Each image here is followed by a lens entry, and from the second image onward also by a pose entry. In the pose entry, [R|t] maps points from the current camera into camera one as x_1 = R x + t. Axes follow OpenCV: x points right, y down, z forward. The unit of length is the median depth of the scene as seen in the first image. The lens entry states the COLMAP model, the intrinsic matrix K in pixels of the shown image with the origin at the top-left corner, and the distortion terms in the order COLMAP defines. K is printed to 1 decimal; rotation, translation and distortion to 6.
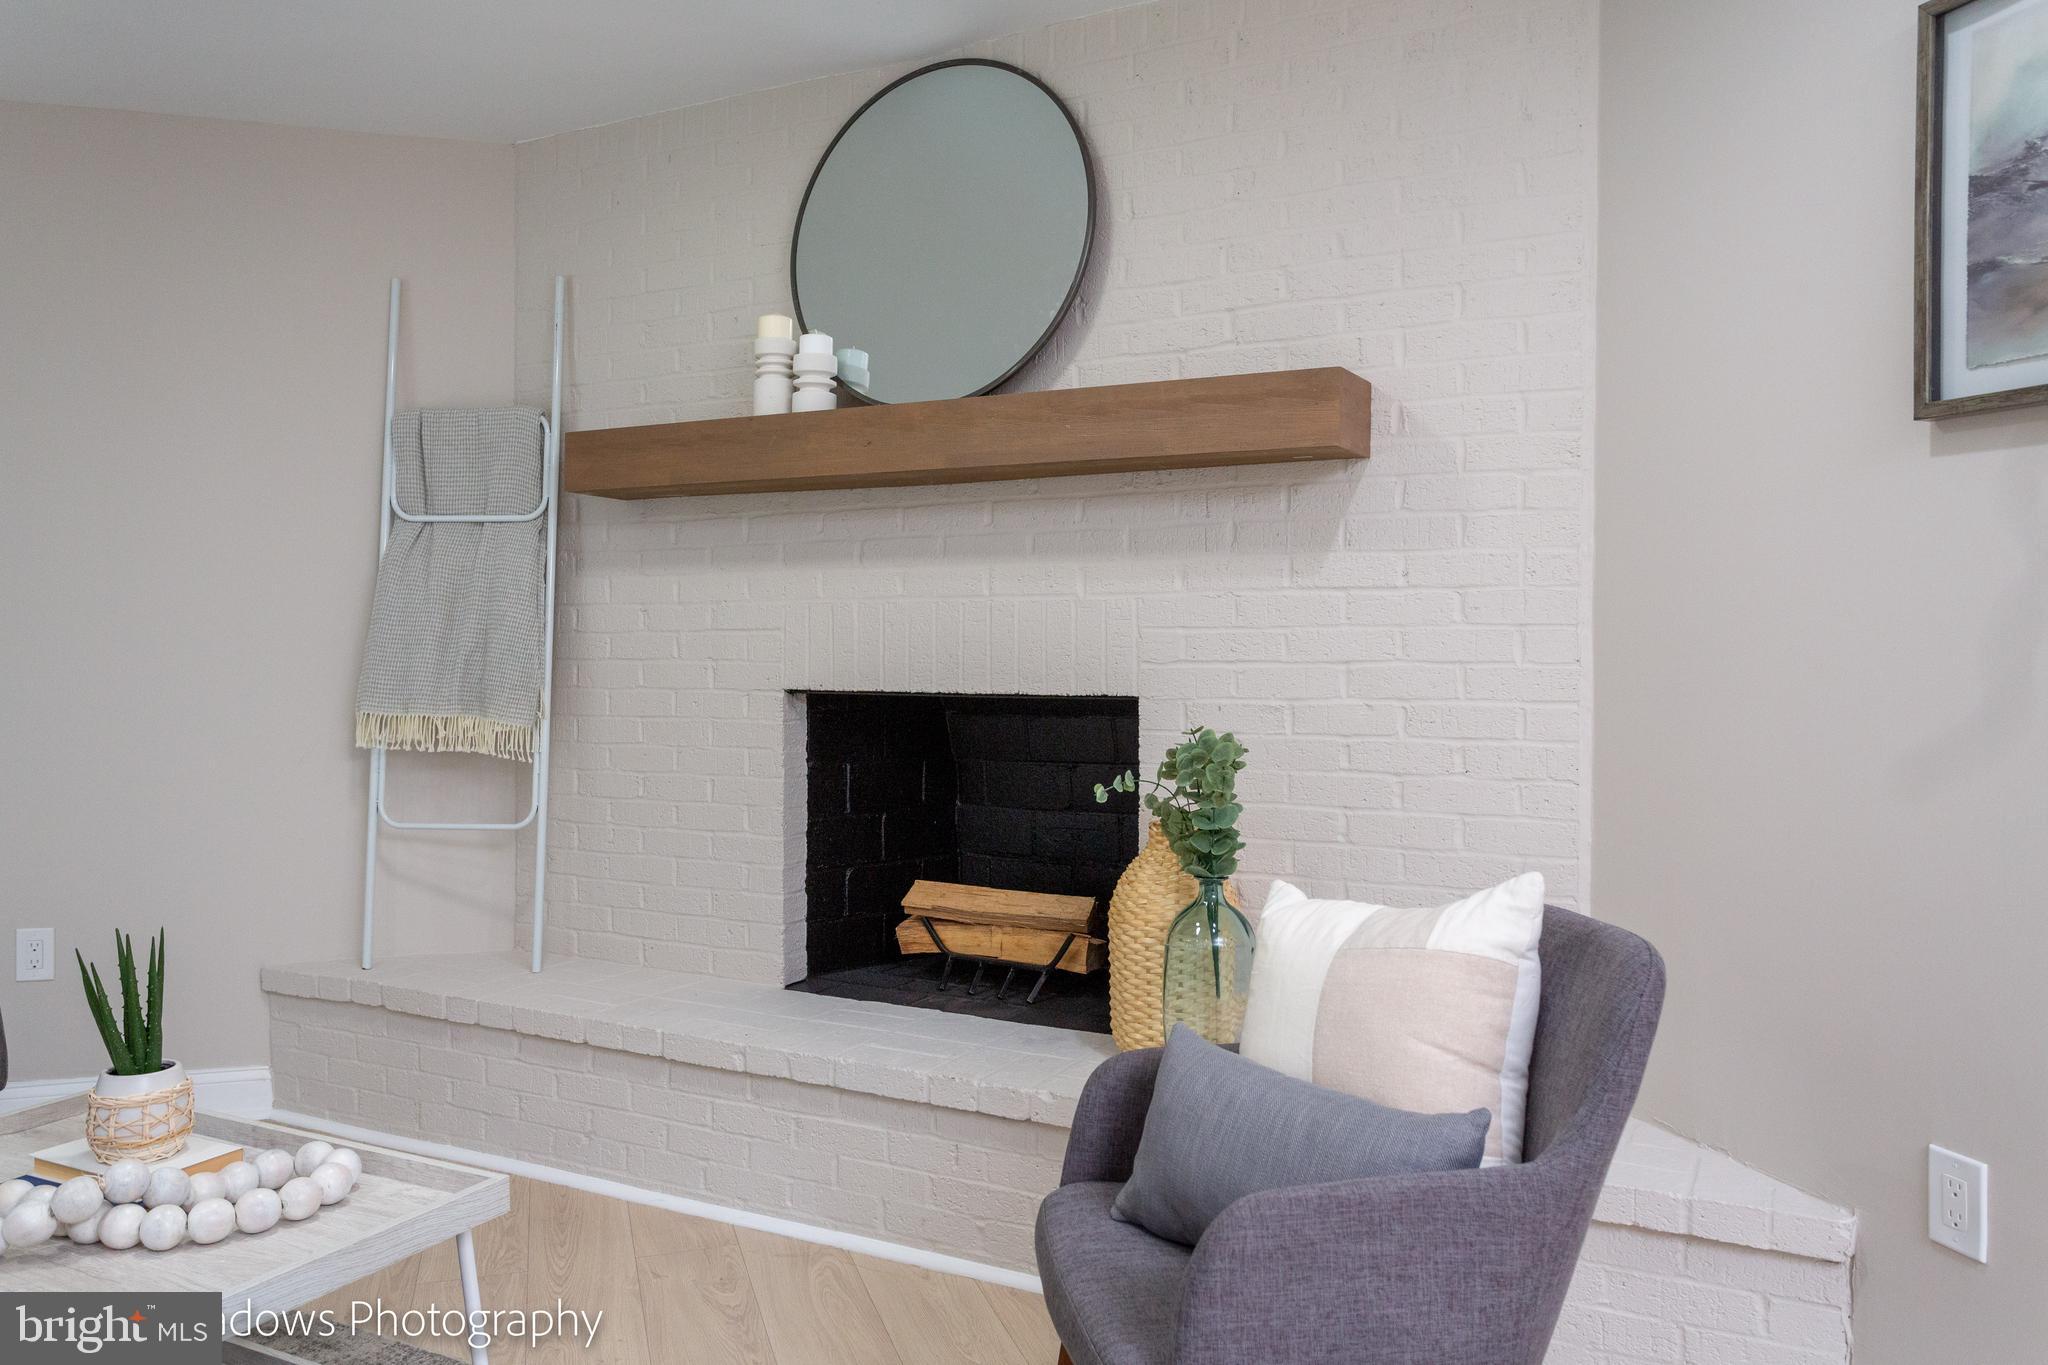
lens RADIAL K [[1563.8, 0, 1023.4], [0, 1563.8, 649.2], [0, 0, 1]] dist [-0.004206, 0.002072]
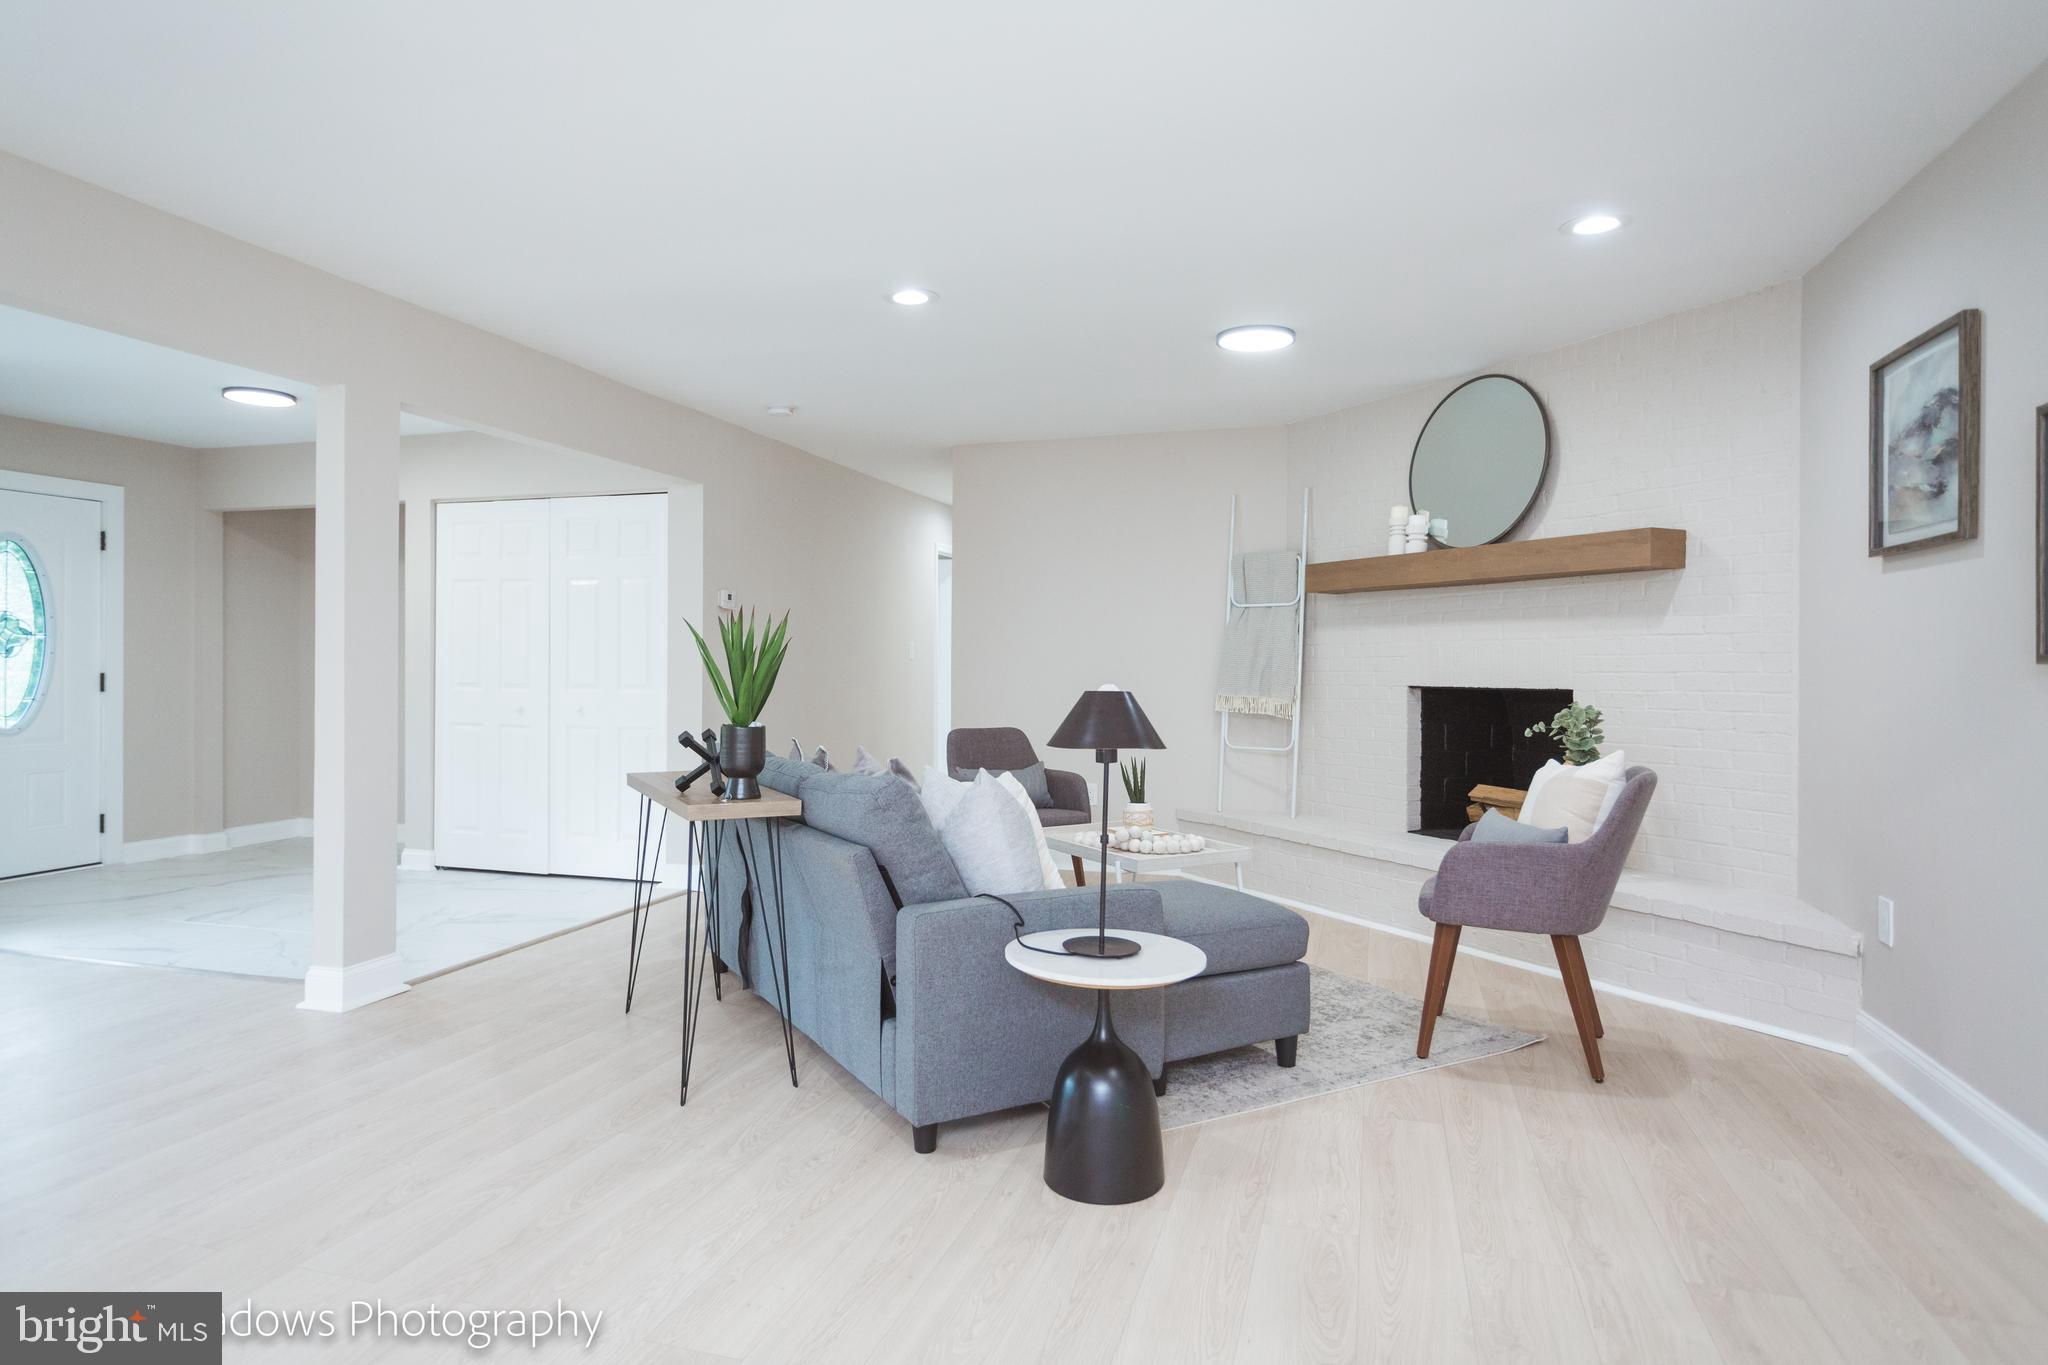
lens RADIAL K [[1166.1, 0, 1026.2], [0, 1166.1, 663.7], [0, 0, 1]] dist [-0.032676, 0.001857]
pose [[0.833599, -0.000518, -0.552370, 0.283834], [-0.002916, 0.999982, -0.005338, 0.006566], [0.552363, 0.006060, 0.833582, -0.568392]]
